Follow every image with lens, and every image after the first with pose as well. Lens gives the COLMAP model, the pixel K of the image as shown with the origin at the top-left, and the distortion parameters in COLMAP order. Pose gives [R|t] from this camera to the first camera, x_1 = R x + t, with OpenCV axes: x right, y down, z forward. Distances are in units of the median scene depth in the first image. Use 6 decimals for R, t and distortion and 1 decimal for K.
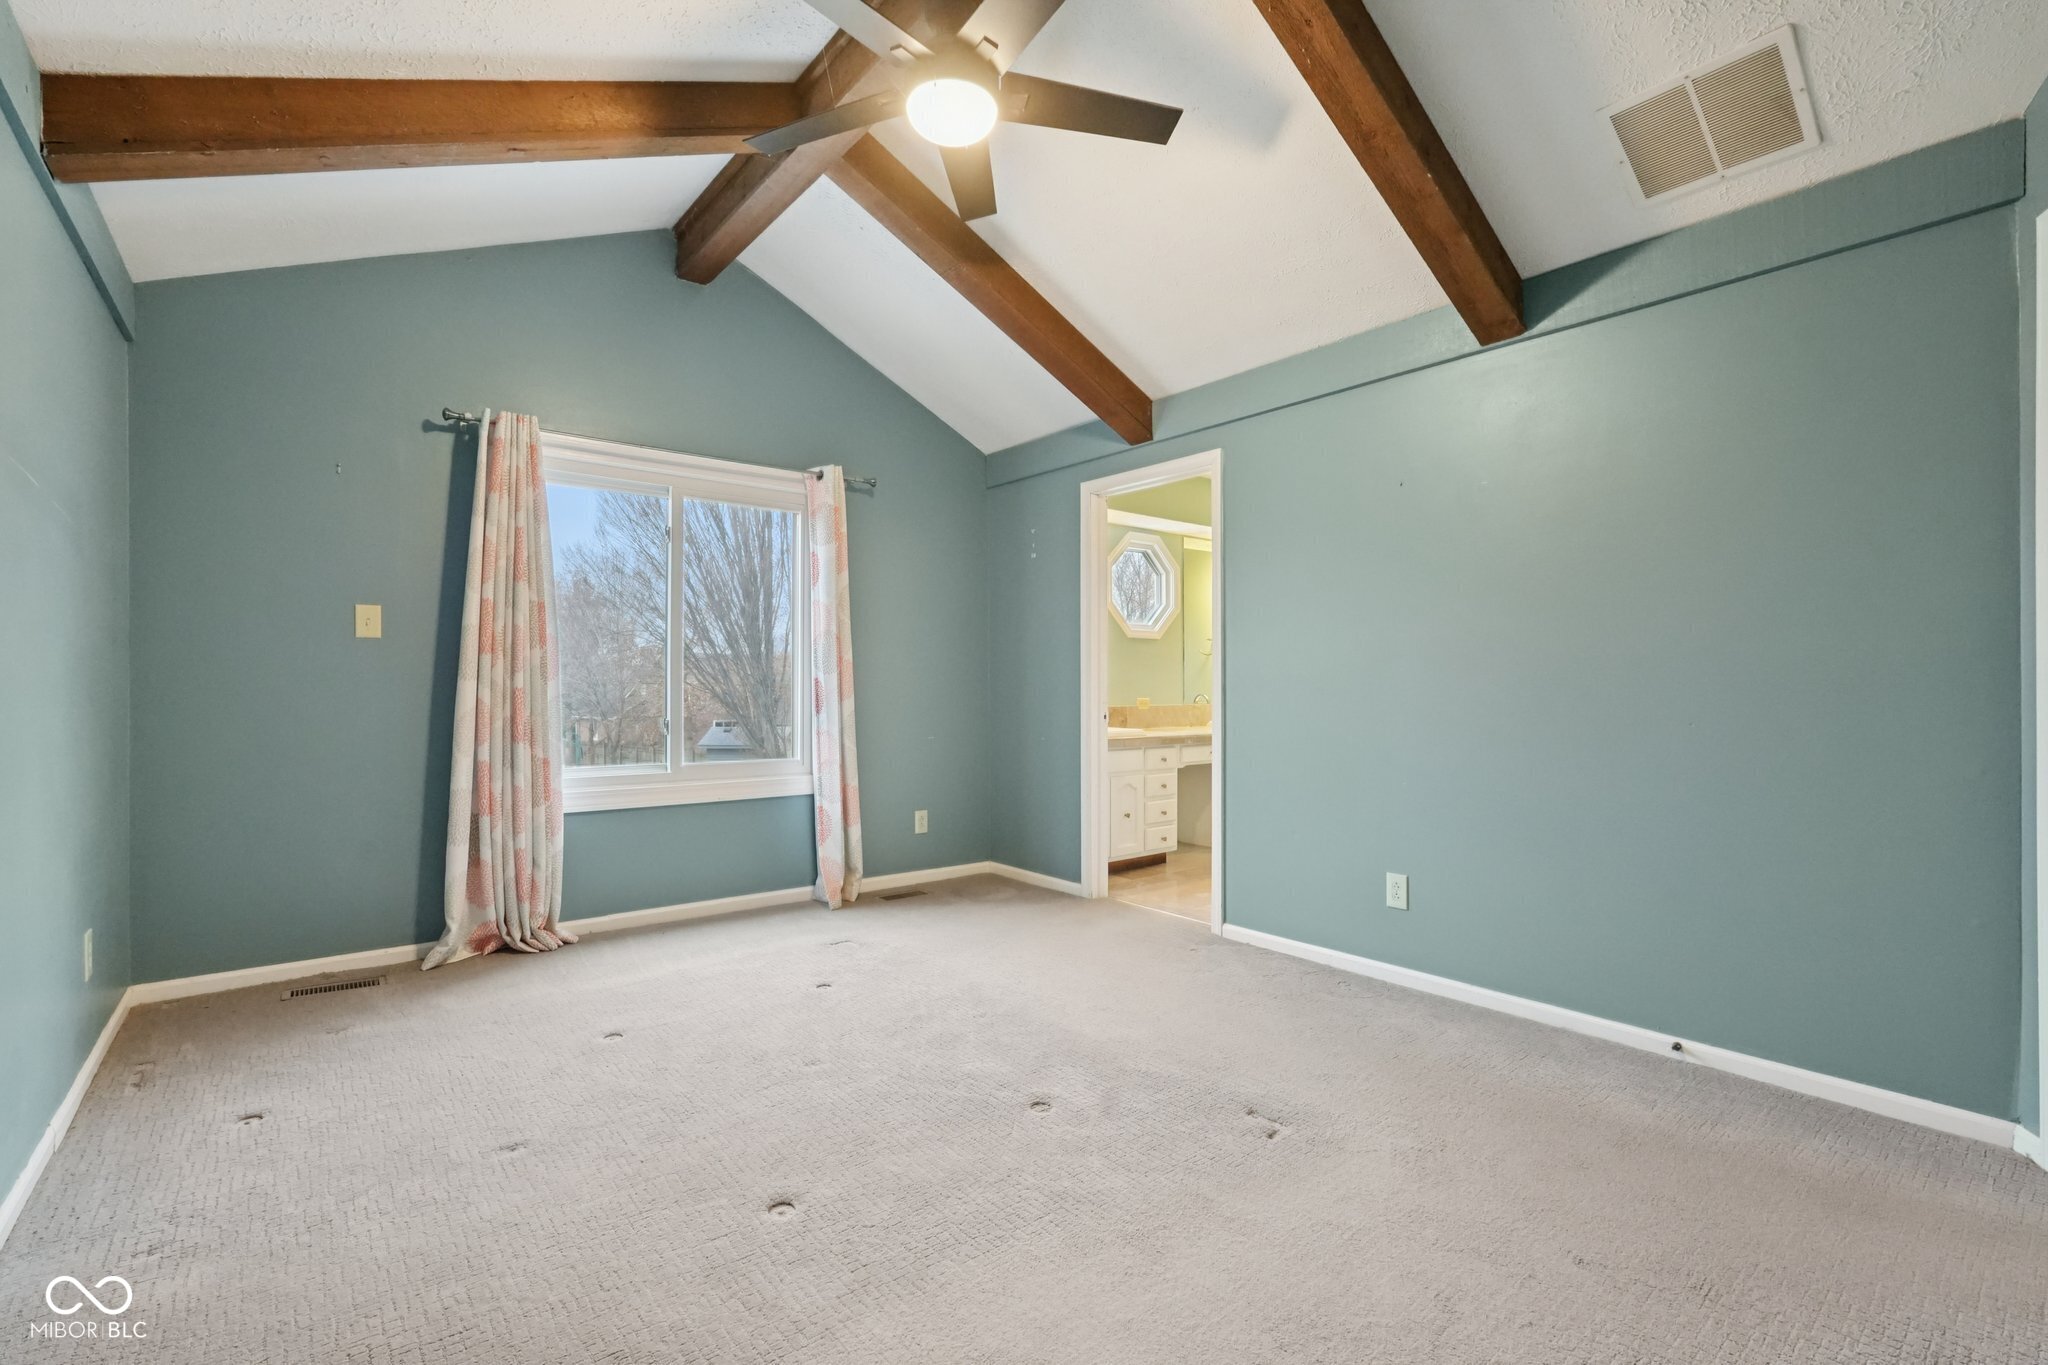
lens RADIAL K [[904.7, 0, 1019.5], [0, 904.7, 692.8], [0, 0, 1]] dist [-0.002904, 0.003106]
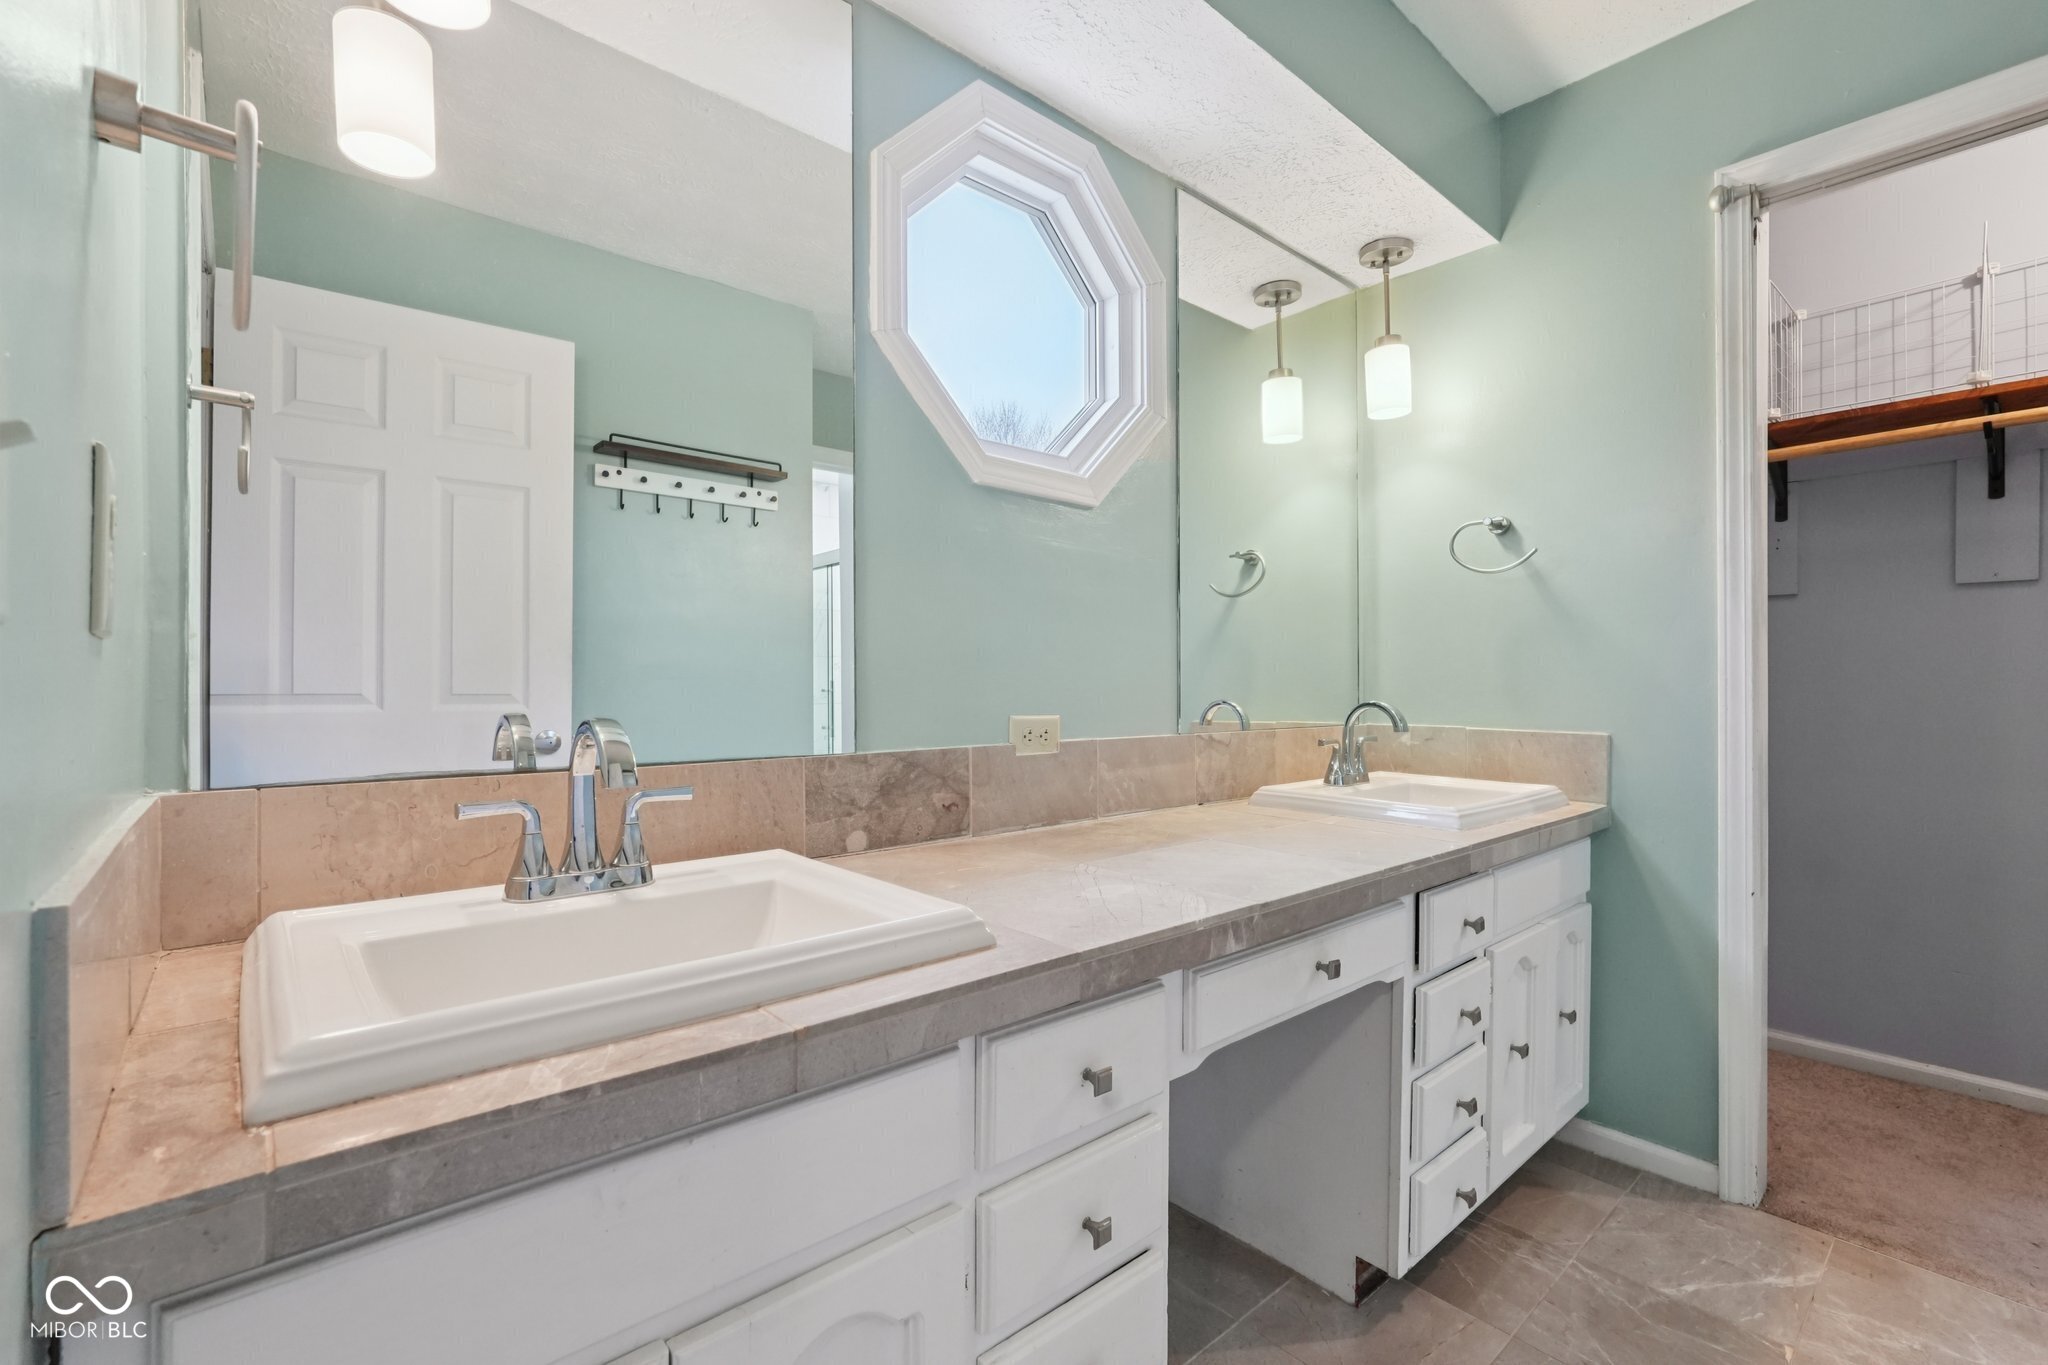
lens RADIAL K [[904.7, 0, 1030.2], [0, 904.7, 686.8], [0, 0, 1]] dist [-0.002904, 0.003106]
pose [[0.998720, 0.002397, 0.050525, 0.121134], [-0.001846, 0.999938, -0.010949, 0.000439], [-0.050548, 0.010842, 0.998663, 0.724880]]
